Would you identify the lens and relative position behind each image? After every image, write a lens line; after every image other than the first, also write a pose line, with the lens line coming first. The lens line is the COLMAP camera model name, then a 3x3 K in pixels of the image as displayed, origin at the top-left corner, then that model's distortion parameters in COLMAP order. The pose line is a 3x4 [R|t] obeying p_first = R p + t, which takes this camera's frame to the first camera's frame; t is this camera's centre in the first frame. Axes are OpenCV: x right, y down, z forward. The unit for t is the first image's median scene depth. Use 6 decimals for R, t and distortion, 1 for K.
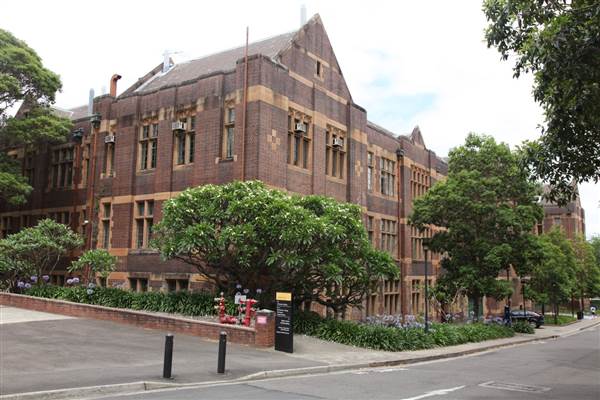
lens RADIAL K [[548.6, 0, 298.5], [0, 548.6, 197.0], [0, 0, 1]] dist [0.004225, 0.000000]
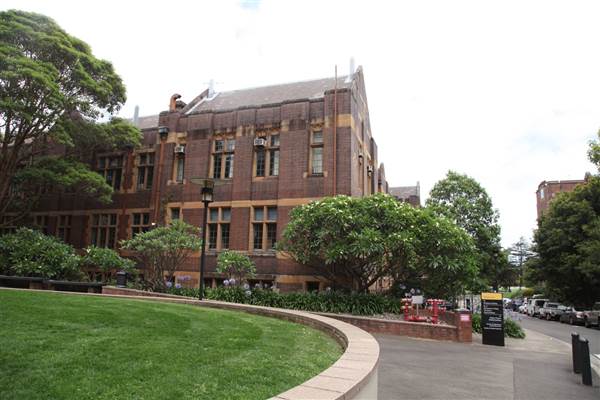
lens RADIAL K [[407.2, 0, 301.0], [0, 407.2, 199.5], [0, 0, 1]] dist [-0.119523, 0.060878]
pose [[0.961023, 0.060115, 0.269853, -0.368475], [-0.048683, 0.997618, -0.048865, 0.024542], [-0.272148, 0.033823, 0.961661, 0.187759]]
